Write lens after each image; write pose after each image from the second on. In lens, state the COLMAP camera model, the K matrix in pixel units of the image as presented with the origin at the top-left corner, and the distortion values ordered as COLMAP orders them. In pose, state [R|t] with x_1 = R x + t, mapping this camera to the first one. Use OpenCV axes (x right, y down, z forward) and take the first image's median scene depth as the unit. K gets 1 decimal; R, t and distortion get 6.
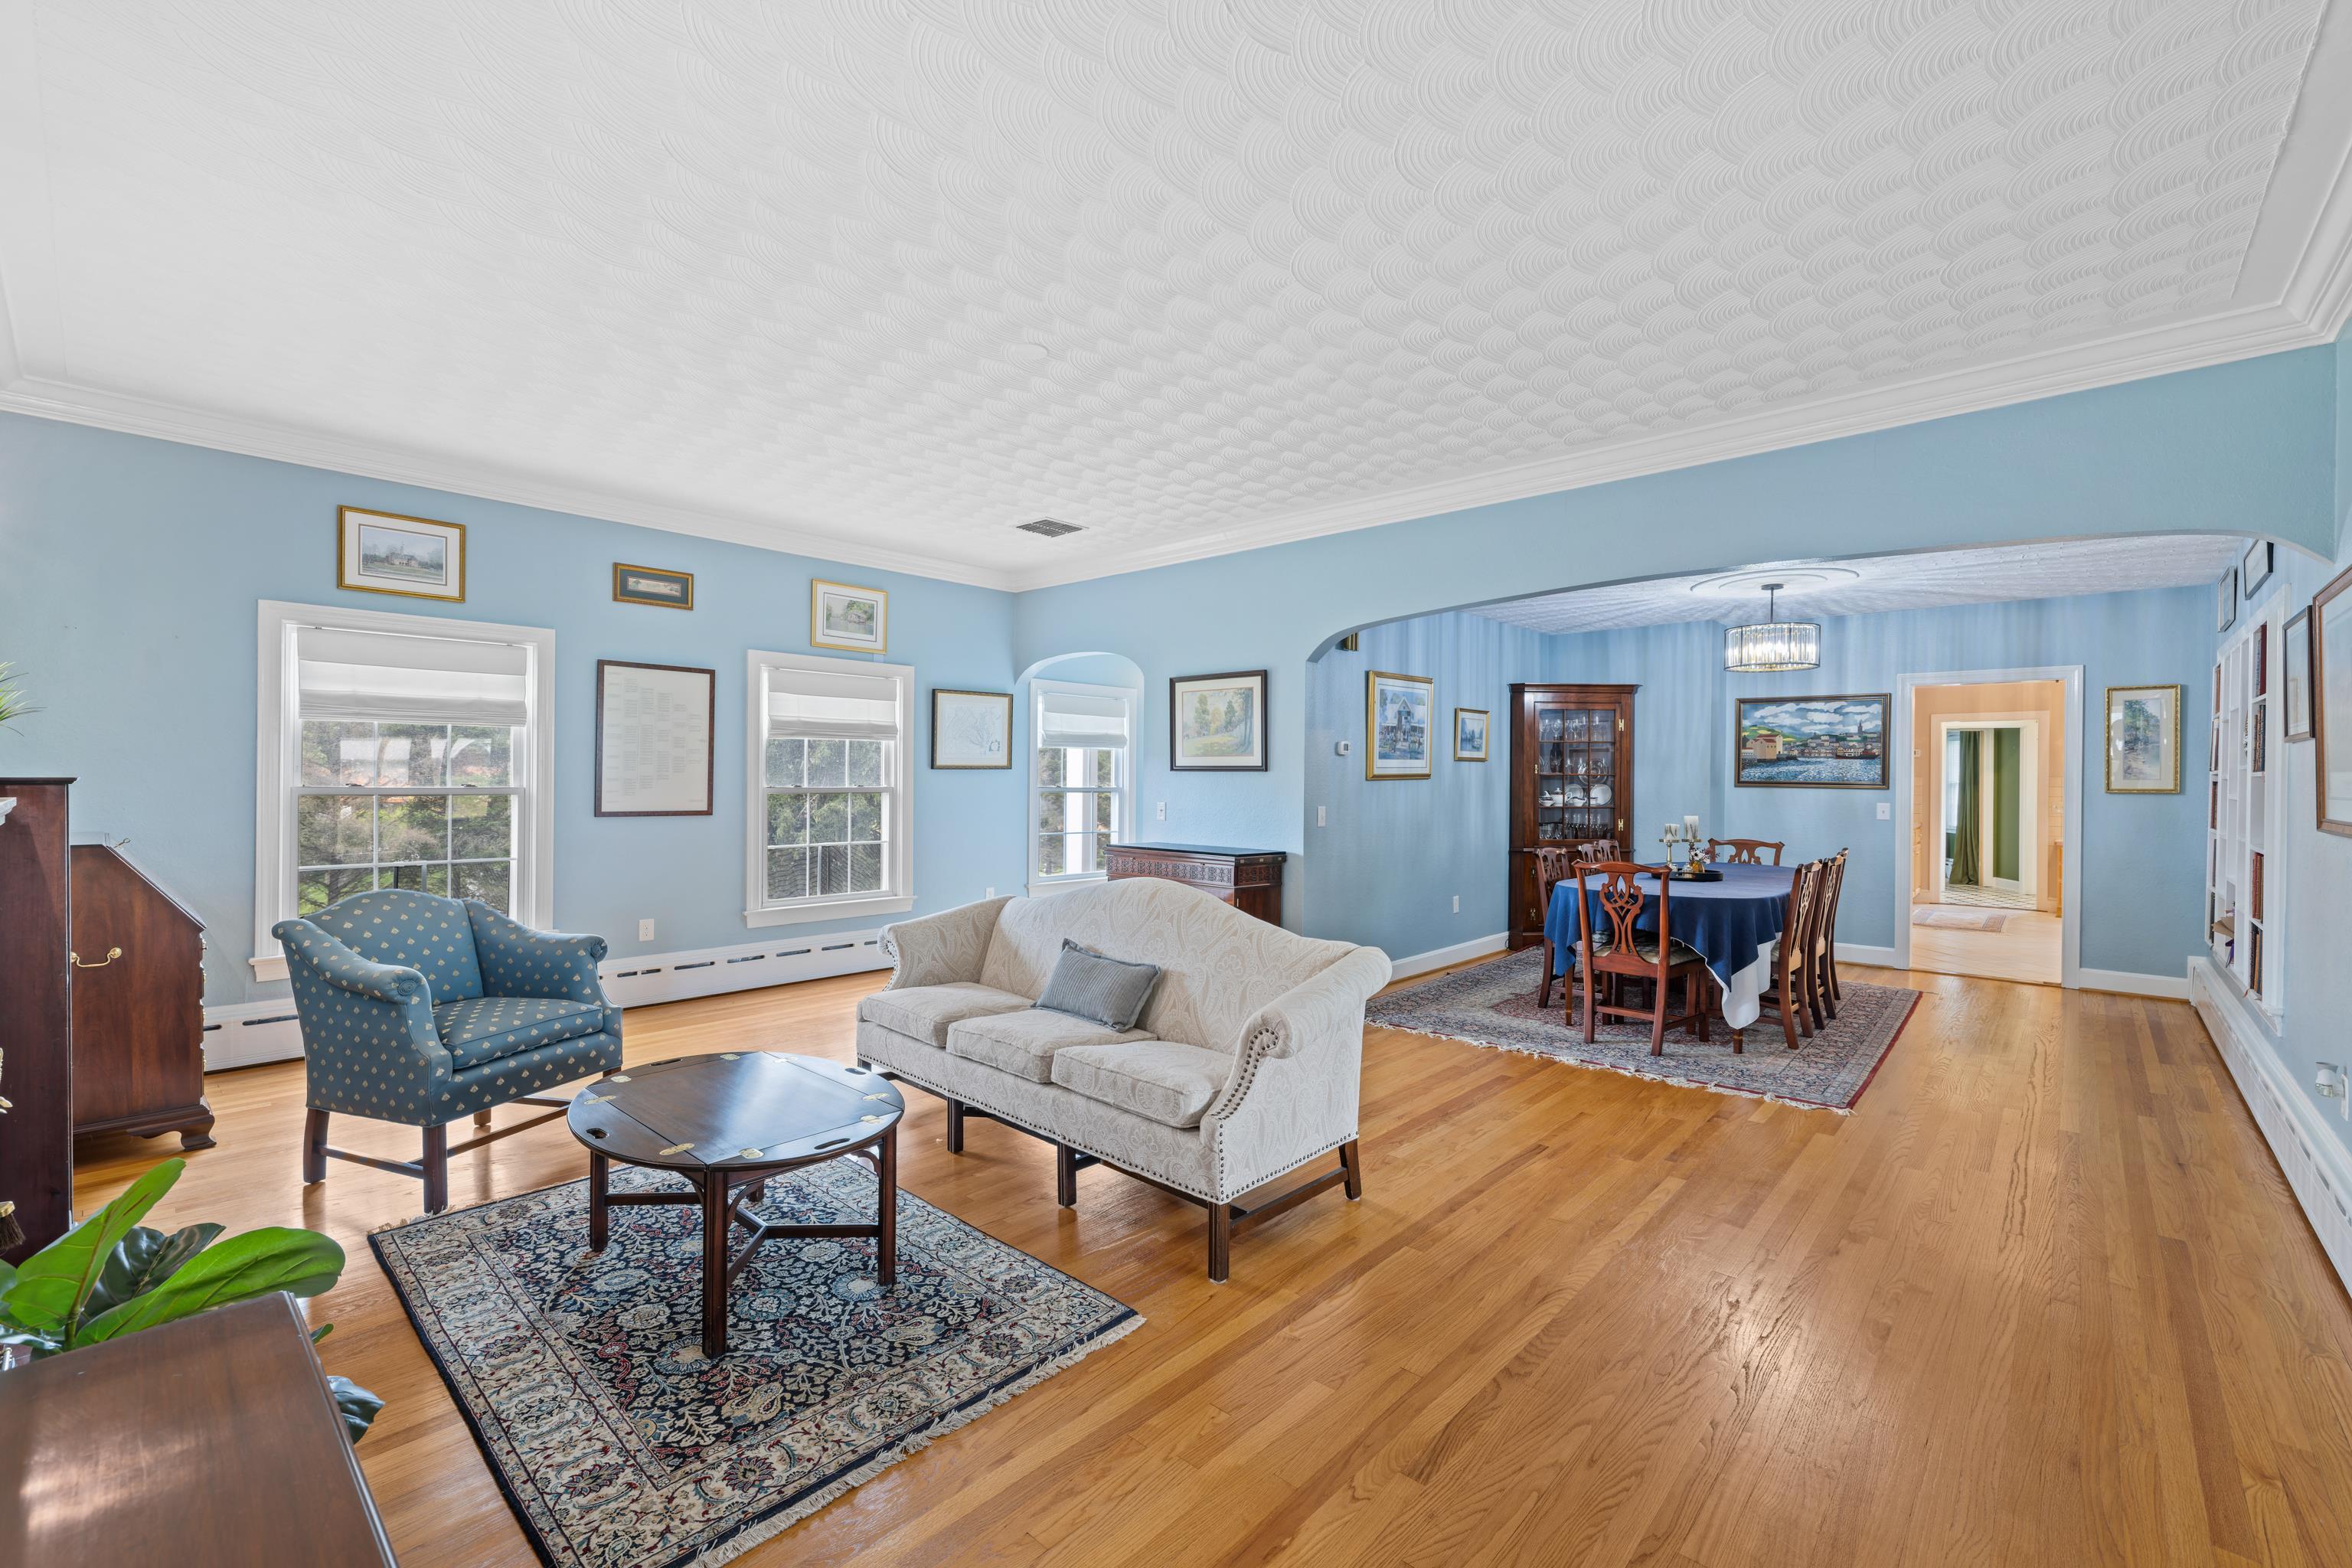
lens RADIAL K [[983.5, 0, 1177.5], [0, 983.5, 774.1], [0, 0, 1]] dist [0.000861, -0.000006]
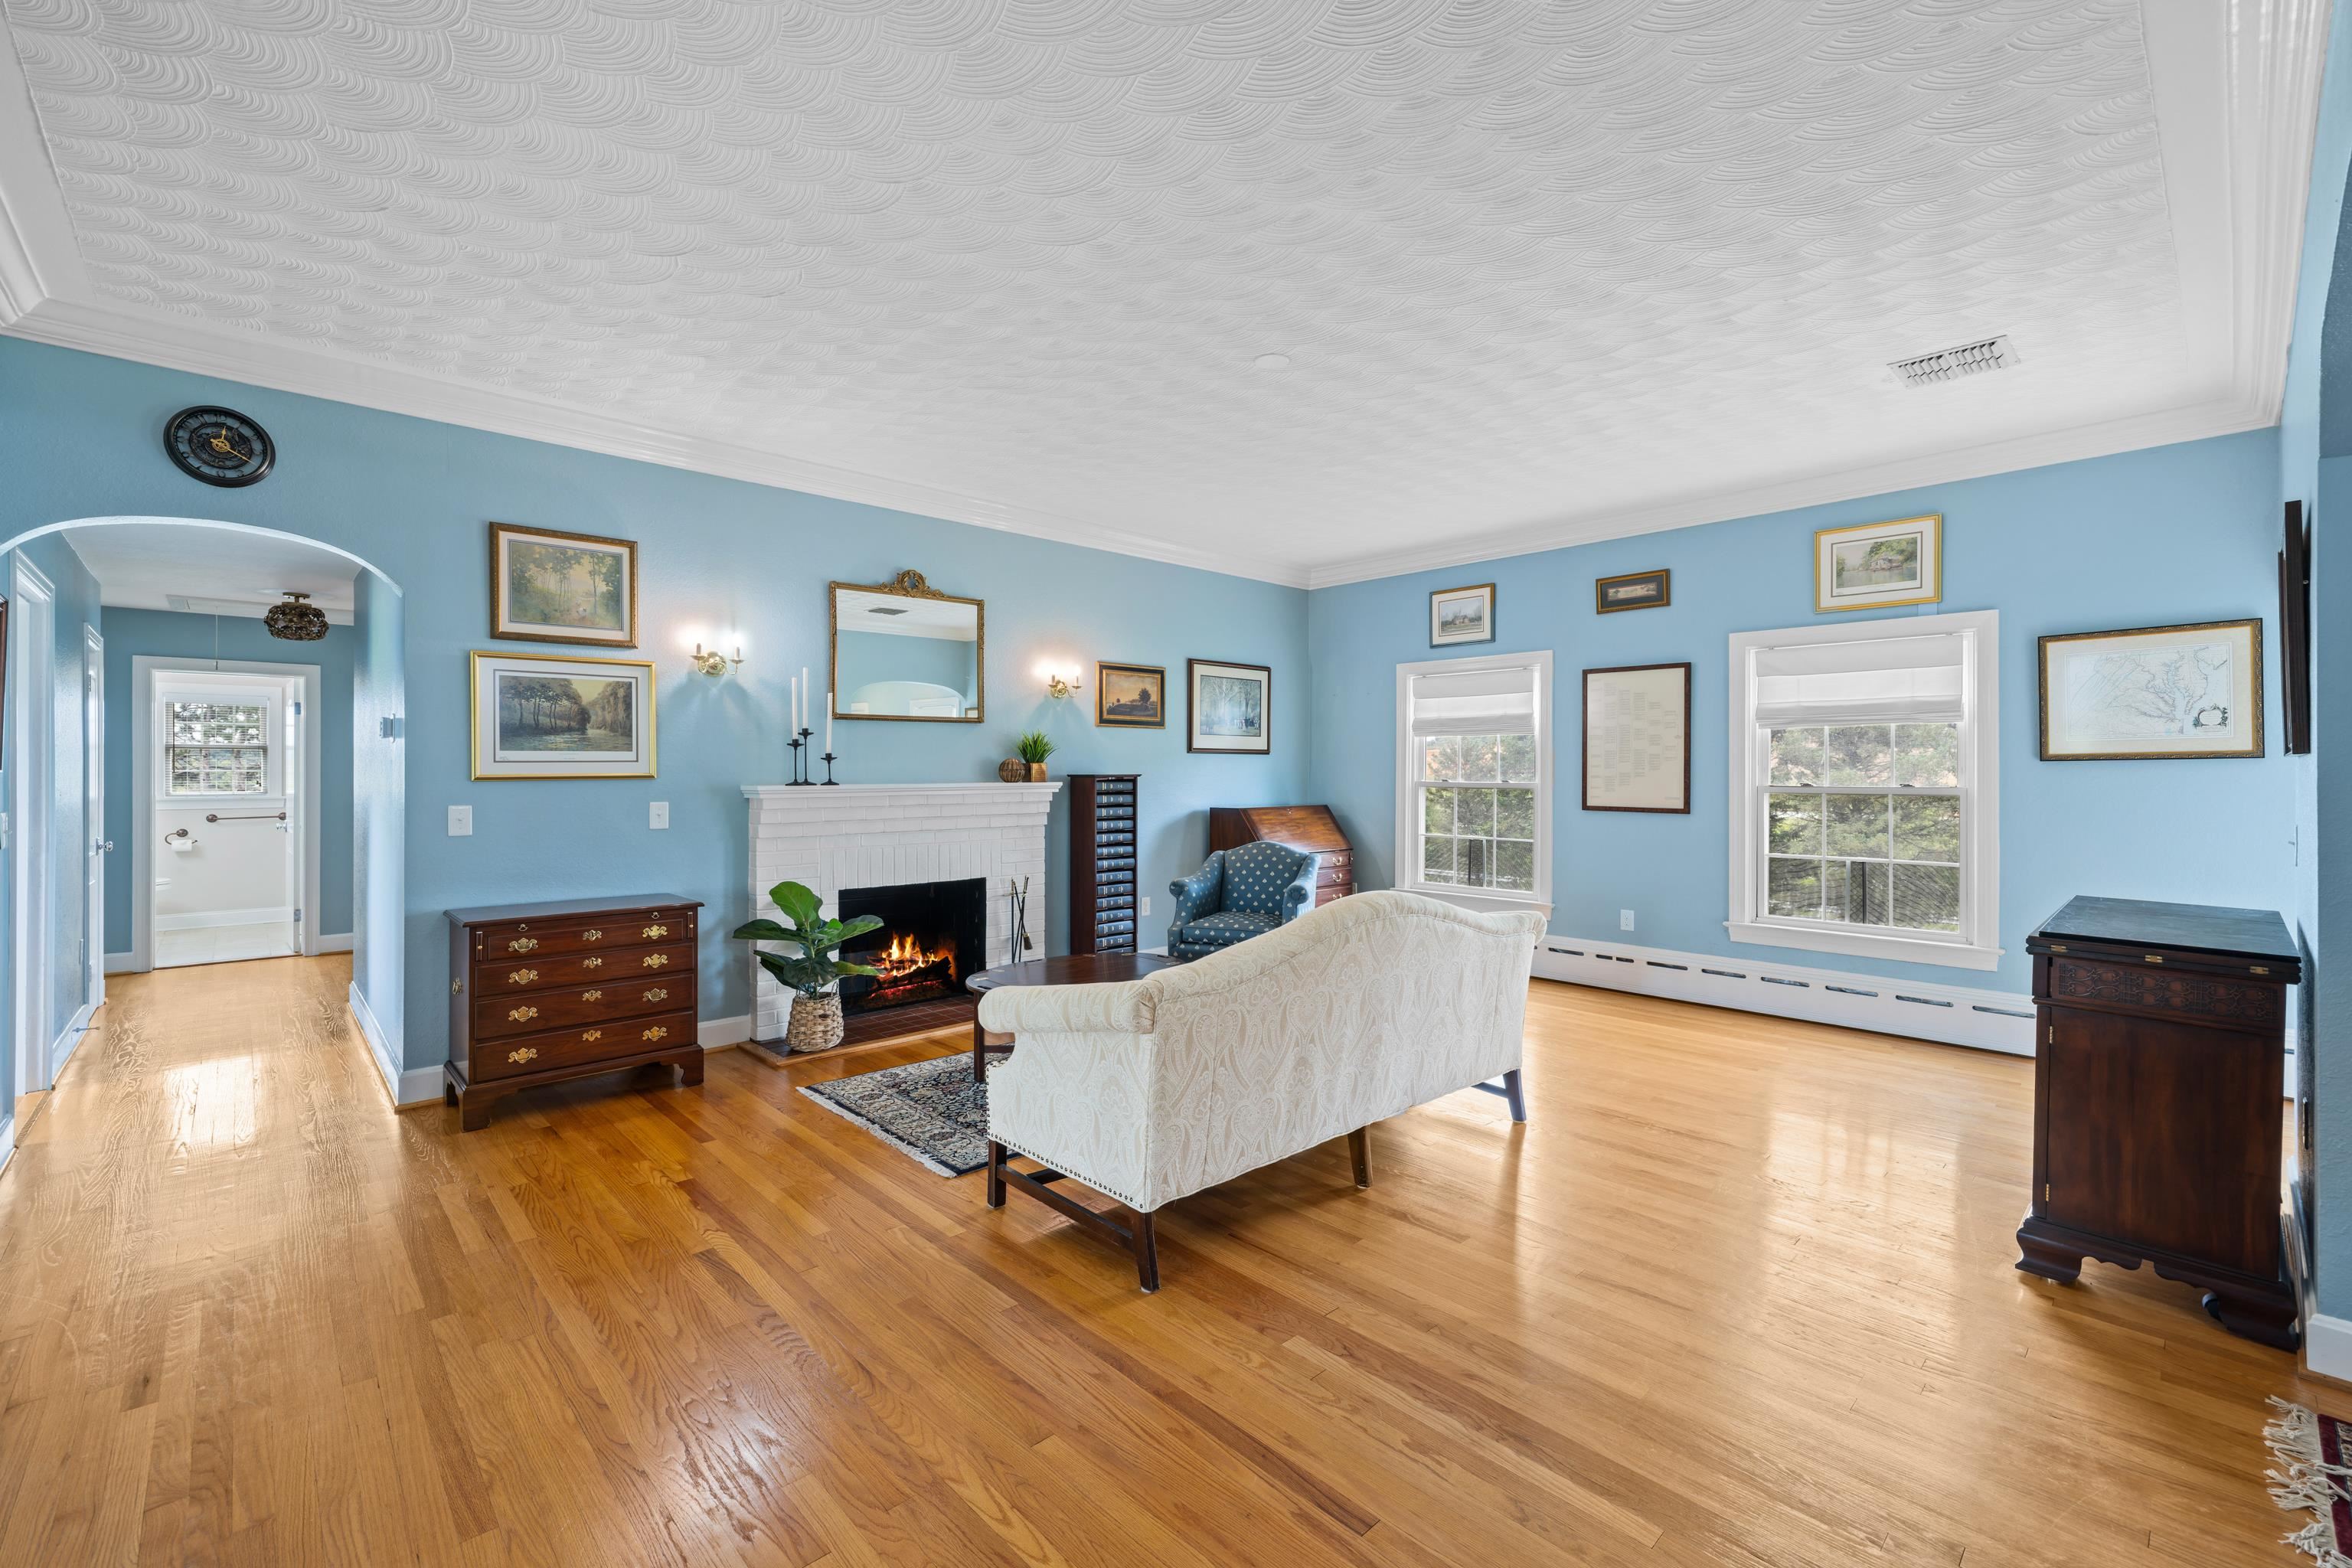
lens RADIAL K [[983.5, 0, 1177.5], [0, 983.5, 774.1], [0, 0, 1]] dist [0.000861, -0.000006]
pose [[-0.066224, -0.005693, -0.997789, 0.534683], [0.001332, 0.999982, -0.005794, 0.007932], [0.997804, -0.001712, -0.066215, 0.585919]]
